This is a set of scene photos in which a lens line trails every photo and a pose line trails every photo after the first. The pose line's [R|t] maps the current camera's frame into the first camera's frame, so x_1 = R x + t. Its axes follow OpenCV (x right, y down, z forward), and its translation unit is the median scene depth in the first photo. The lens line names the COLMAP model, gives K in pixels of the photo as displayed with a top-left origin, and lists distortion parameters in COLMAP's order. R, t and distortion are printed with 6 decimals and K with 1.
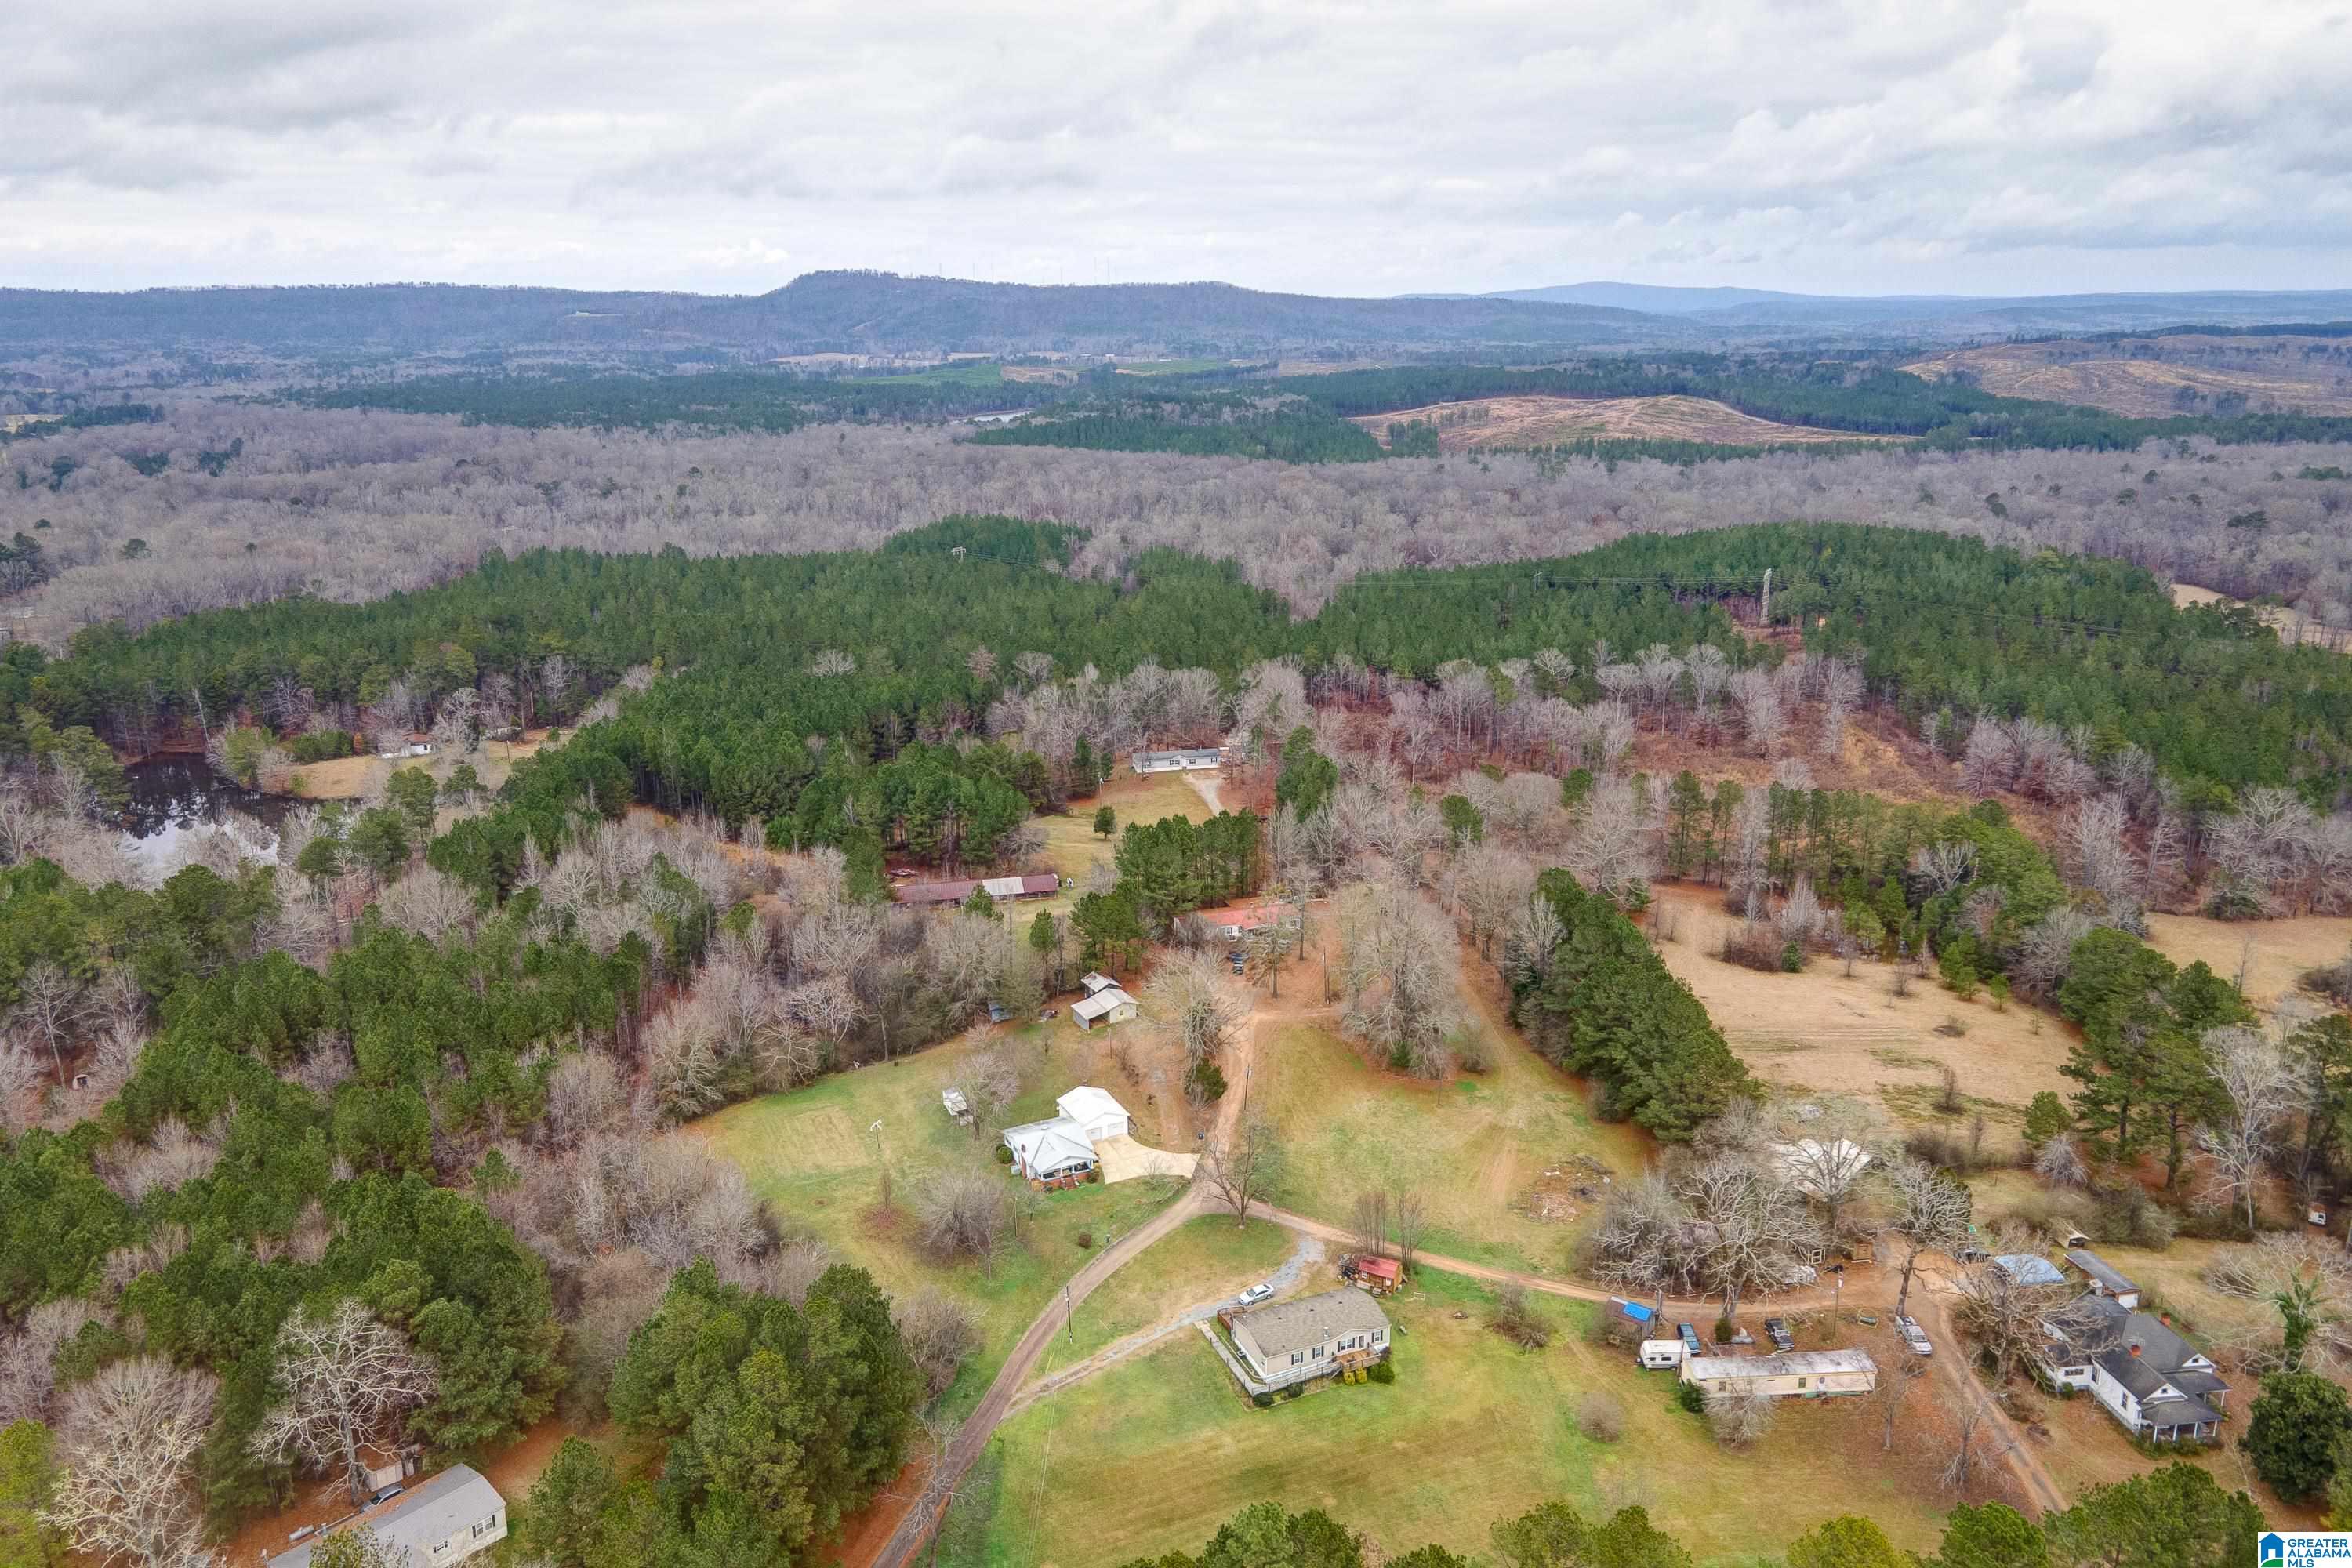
lens RADIAL K [[1718.0, 0, 1176.0], [0, 1718.0, 784.0], [0, 0, 1]] dist [0.053601, 0.002936]
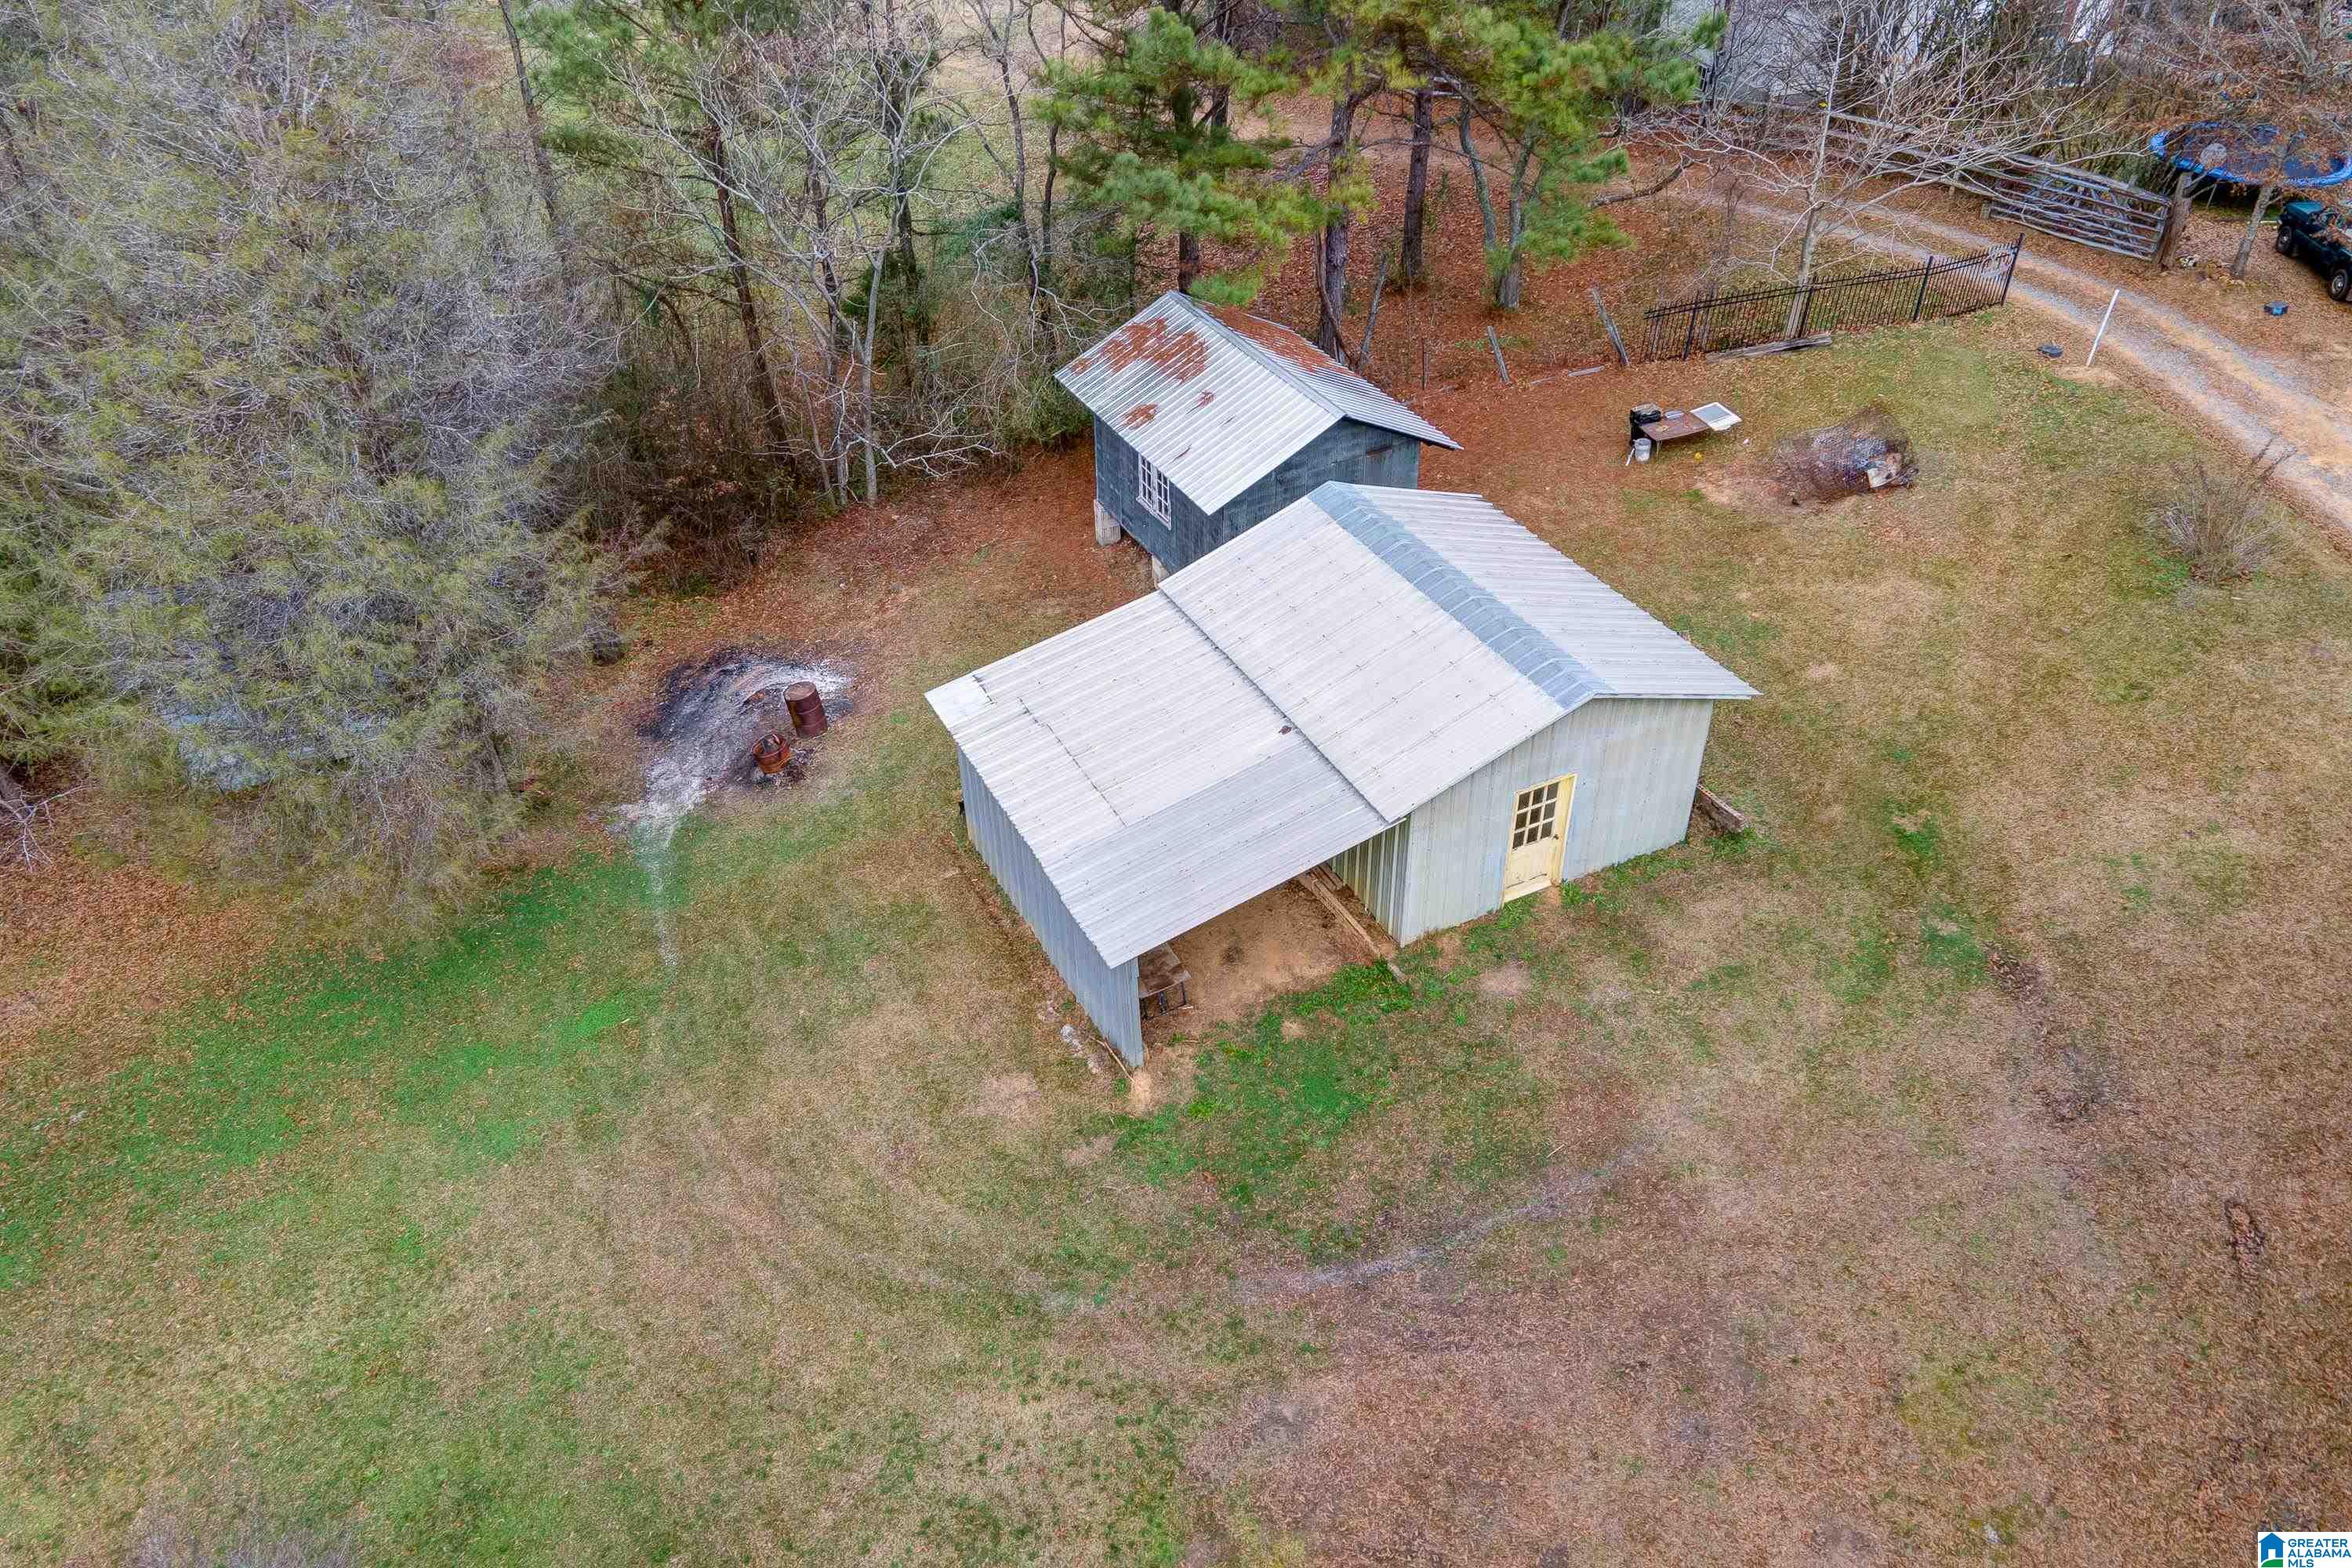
lens RADIAL K [[1718.0, 0, 1176.0], [0, 1718.0, 784.0], [0, 0, 1]] dist [0.053601, 0.002936]
pose [[0.999680, 0.010379, -0.023054, -0.046263], [-0.001182, 0.930036, 0.367466, 0.100354], [0.025255, -0.367322, 0.929751, 0.909065]]
